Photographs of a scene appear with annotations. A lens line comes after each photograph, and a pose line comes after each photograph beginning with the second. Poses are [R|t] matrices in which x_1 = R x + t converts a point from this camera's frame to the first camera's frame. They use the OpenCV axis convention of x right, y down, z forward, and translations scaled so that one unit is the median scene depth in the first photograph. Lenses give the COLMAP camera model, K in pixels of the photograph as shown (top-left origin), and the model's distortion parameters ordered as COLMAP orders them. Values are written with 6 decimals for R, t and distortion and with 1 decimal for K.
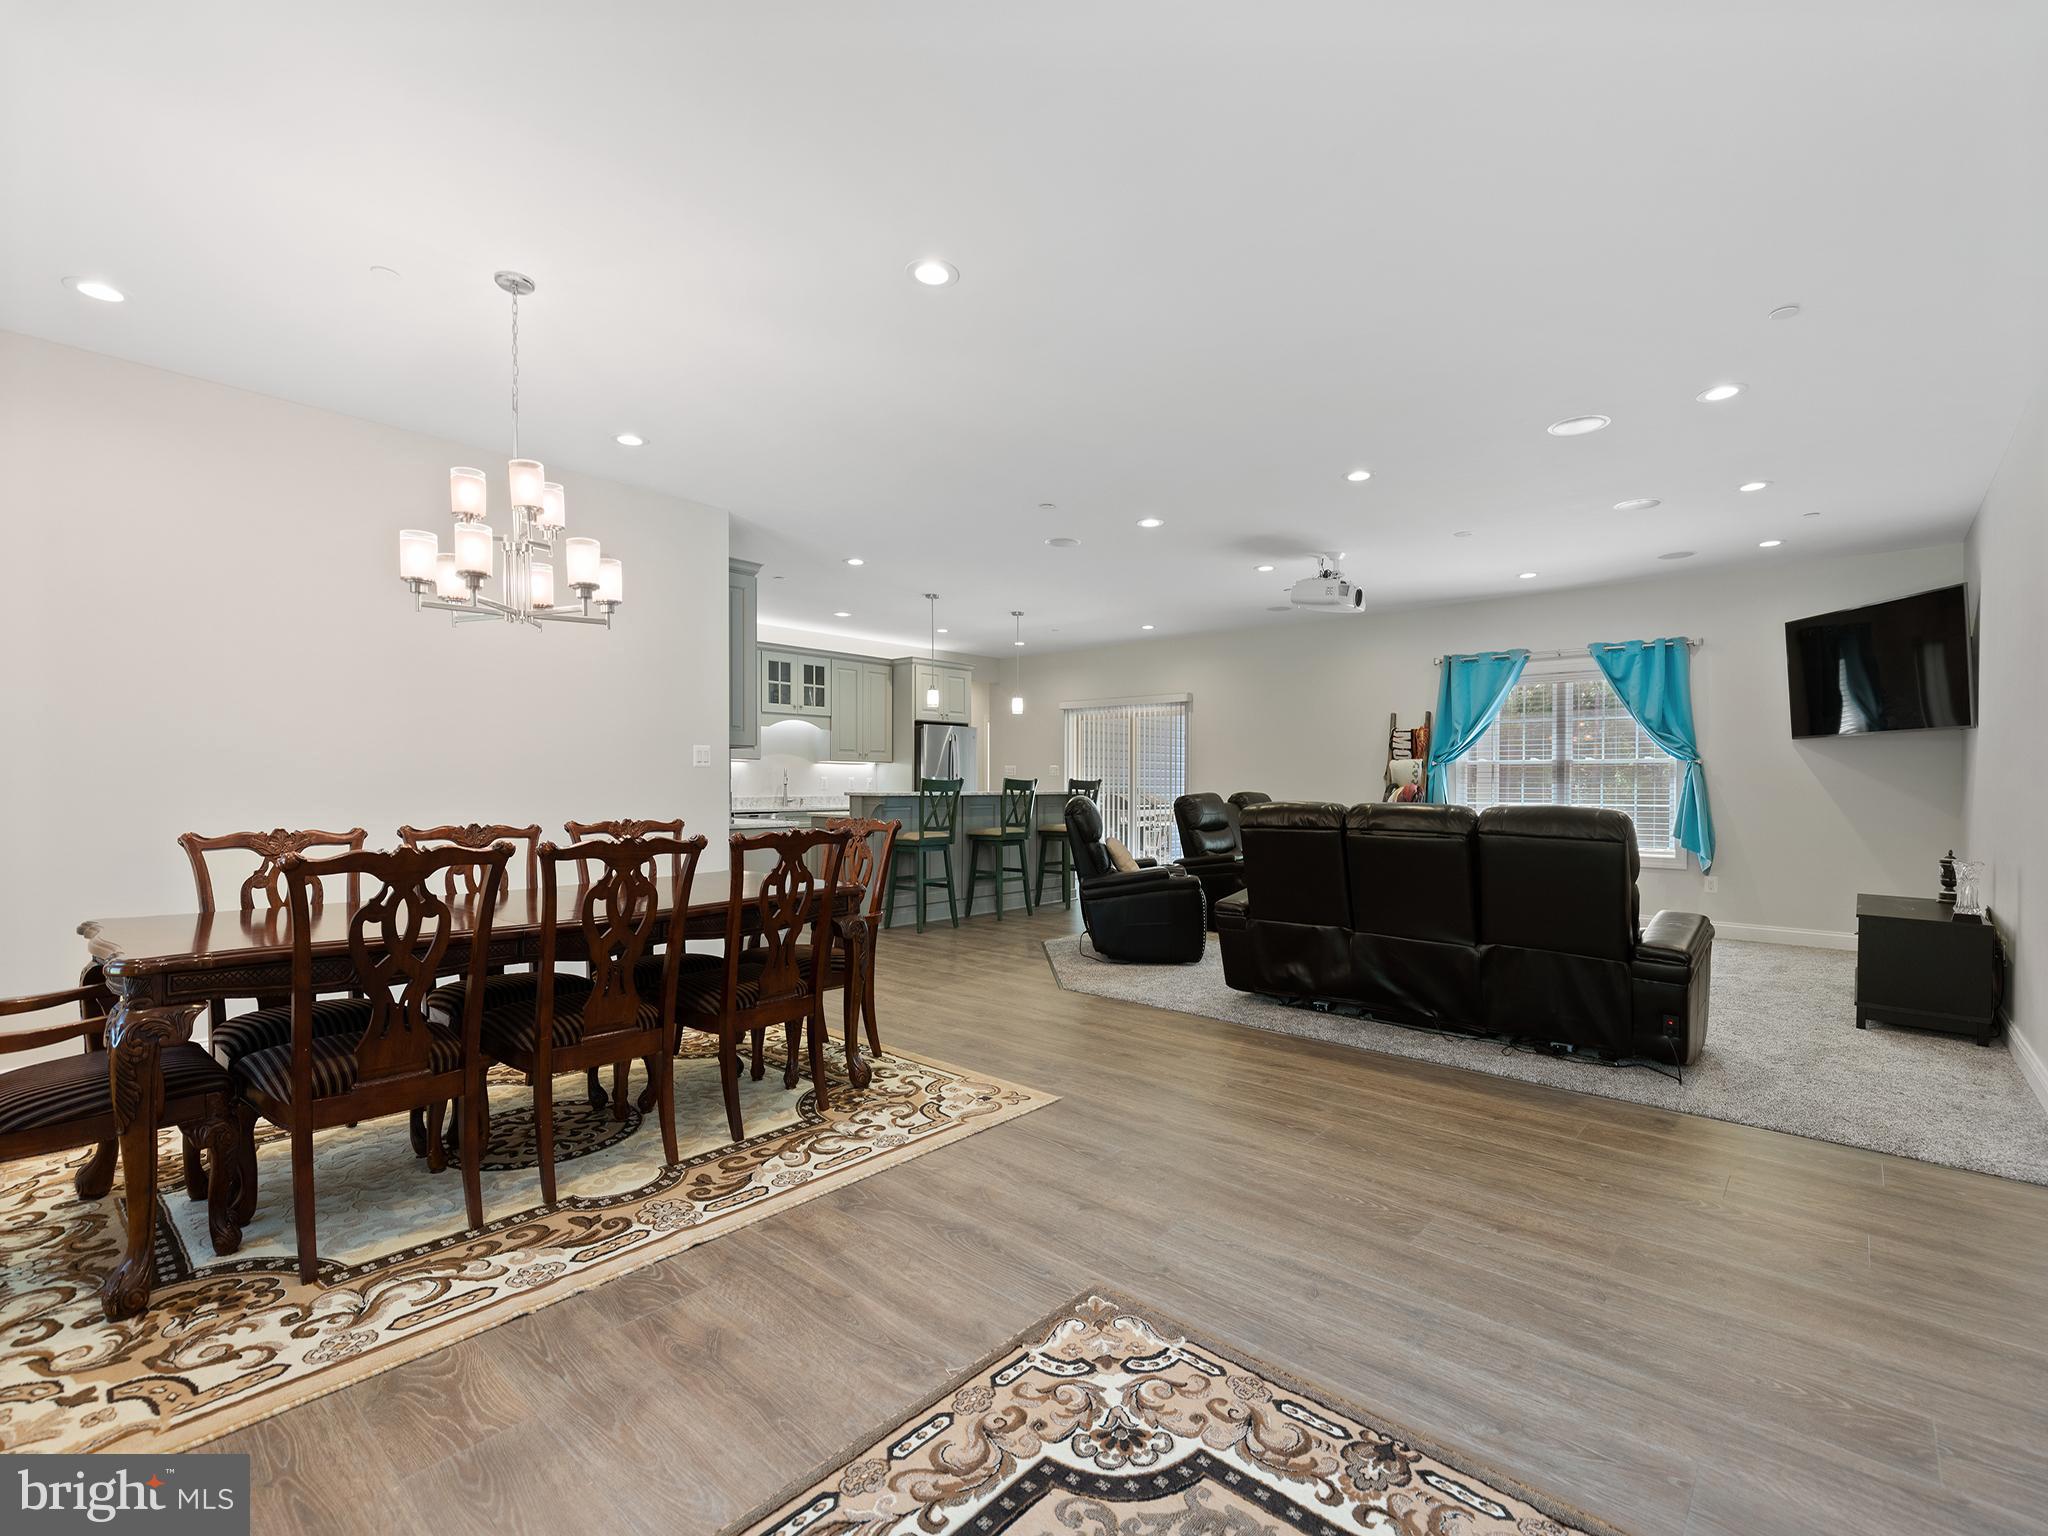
lens RADIAL K [[913.7, 0, 1025.4], [0, 913.7, 787.9], [0, 0, 1]] dist [0.005416, -0.000692]
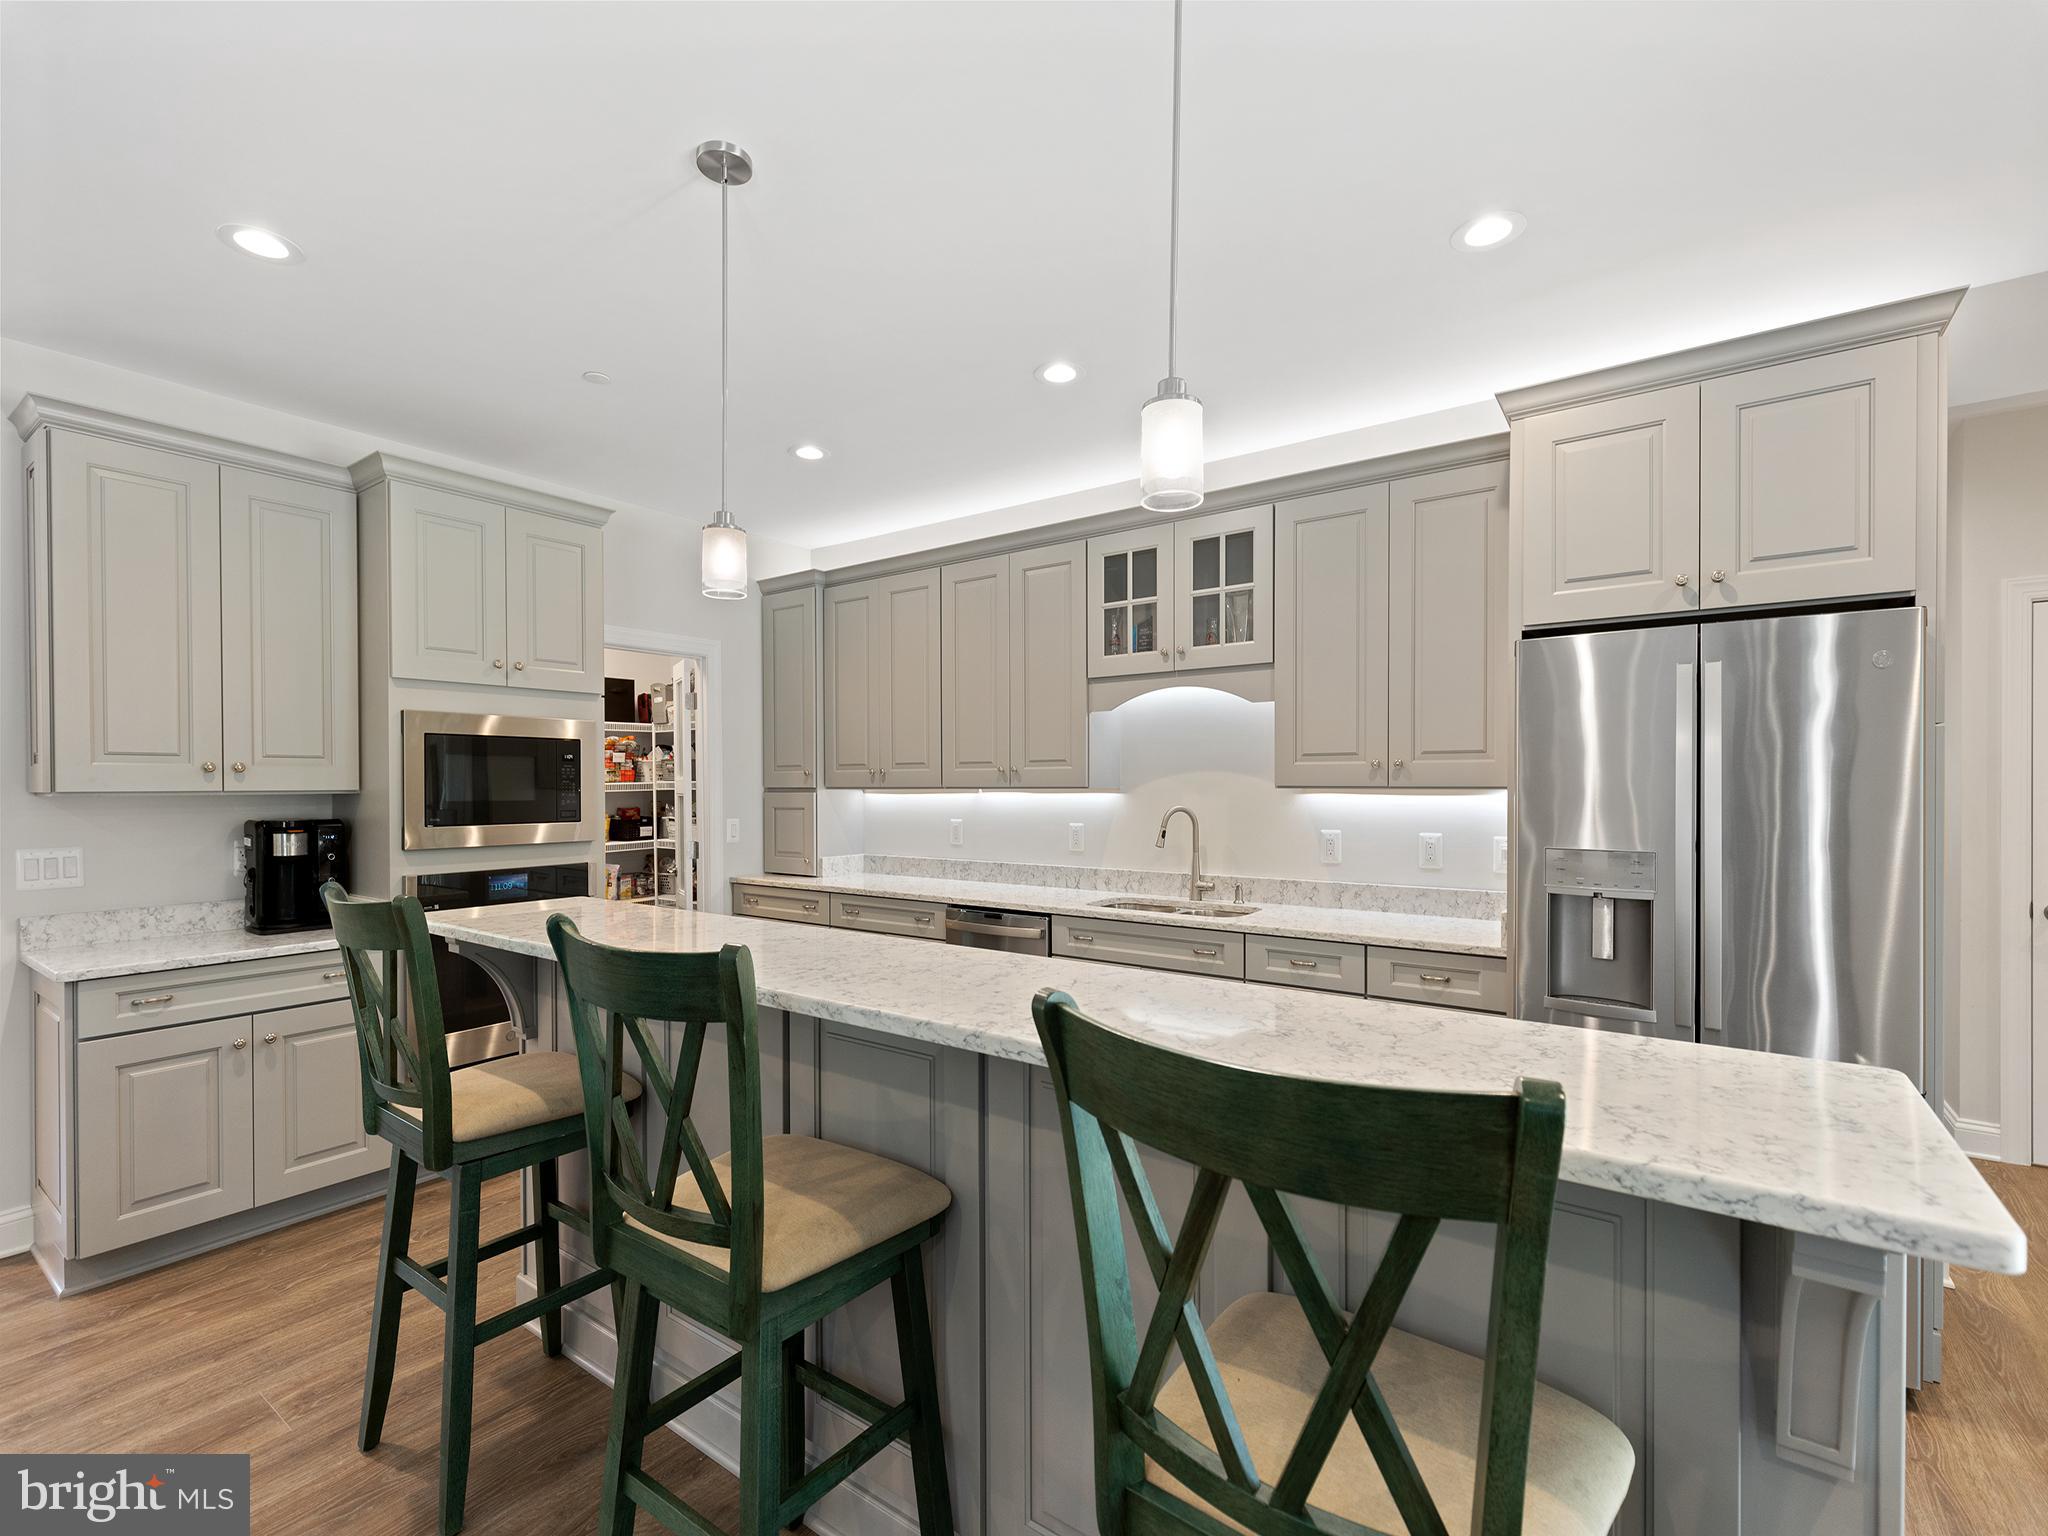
lens RADIAL K [[913.7, 0, 1025.4], [0, 913.7, 787.9], [0, 0, 1]] dist [0.005416, -0.000692]
pose [[0.105162, 0.003026, -0.994450, 0.135418], [-0.006350, 0.999977, 0.002372, -0.030702], [0.994435, 0.006065, 0.105179, 0.885839]]
